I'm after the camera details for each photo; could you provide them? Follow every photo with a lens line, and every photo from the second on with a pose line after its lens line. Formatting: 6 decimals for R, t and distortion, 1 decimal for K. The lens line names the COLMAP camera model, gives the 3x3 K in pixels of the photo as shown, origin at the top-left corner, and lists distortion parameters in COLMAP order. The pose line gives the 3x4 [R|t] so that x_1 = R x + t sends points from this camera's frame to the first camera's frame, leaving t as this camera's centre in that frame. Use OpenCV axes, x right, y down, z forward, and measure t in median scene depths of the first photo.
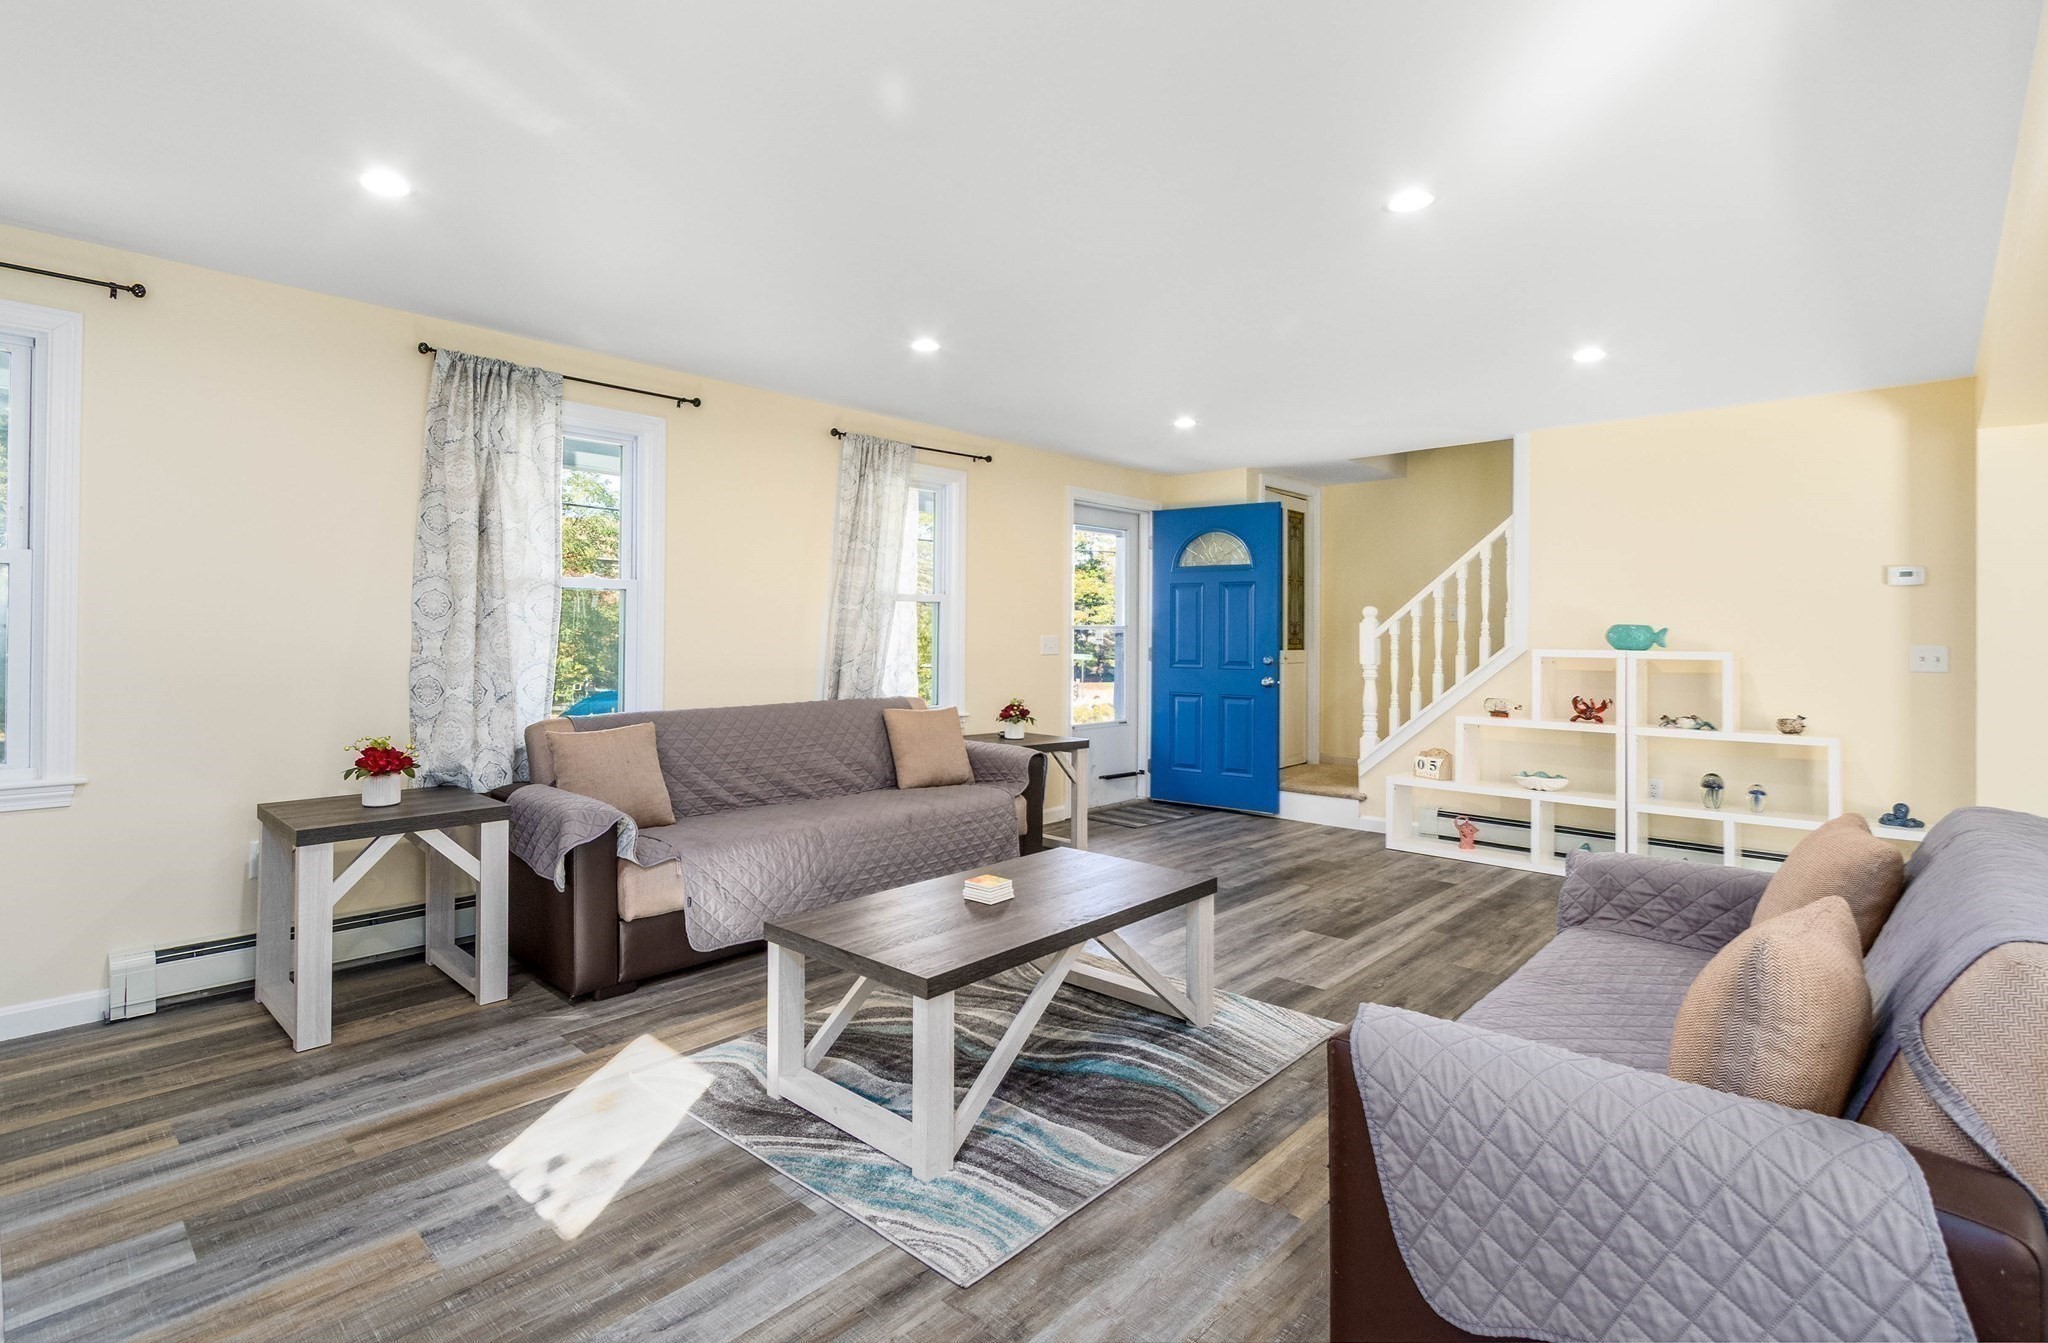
lens RADIAL K [[889.8, 0, 1024.0], [0, 889.8, 671.5], [0, 0, 1]] dist [0.000808, -0.000018]
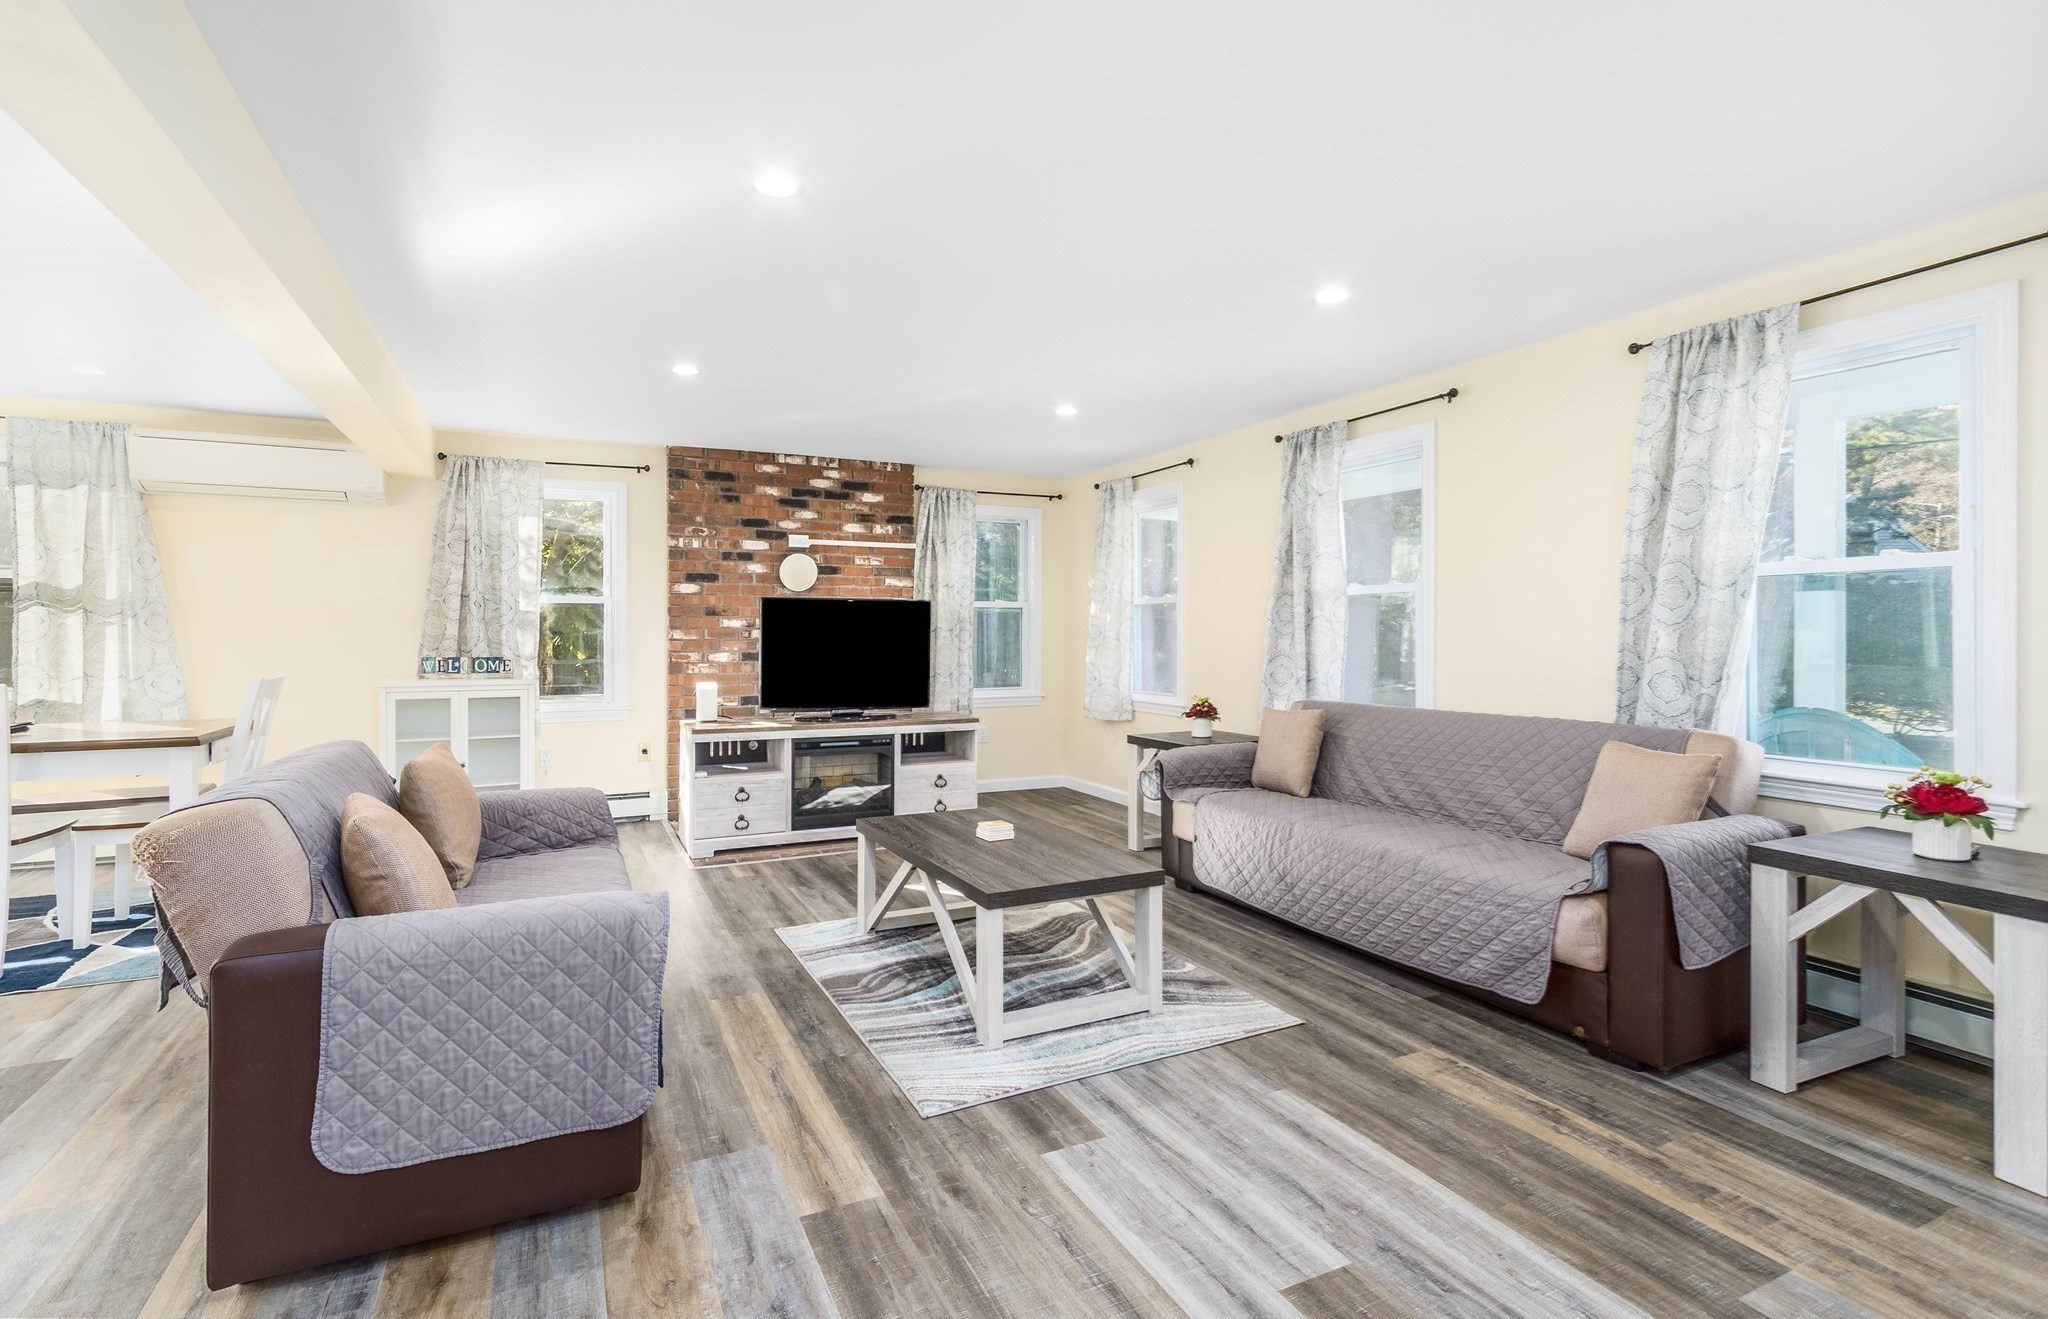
lens RADIAL K [[986.0, 0, 1027.1], [0, 986.0, 633.7], [0, 0, 1]] dist [0.003935, 0.000606]
pose [[-0.333644, -0.016221, -0.942559, 0.927226], [-0.051636, 0.998665, 0.001091, -0.020944], [0.941284, 0.049034, -0.334037, 1.093912]]
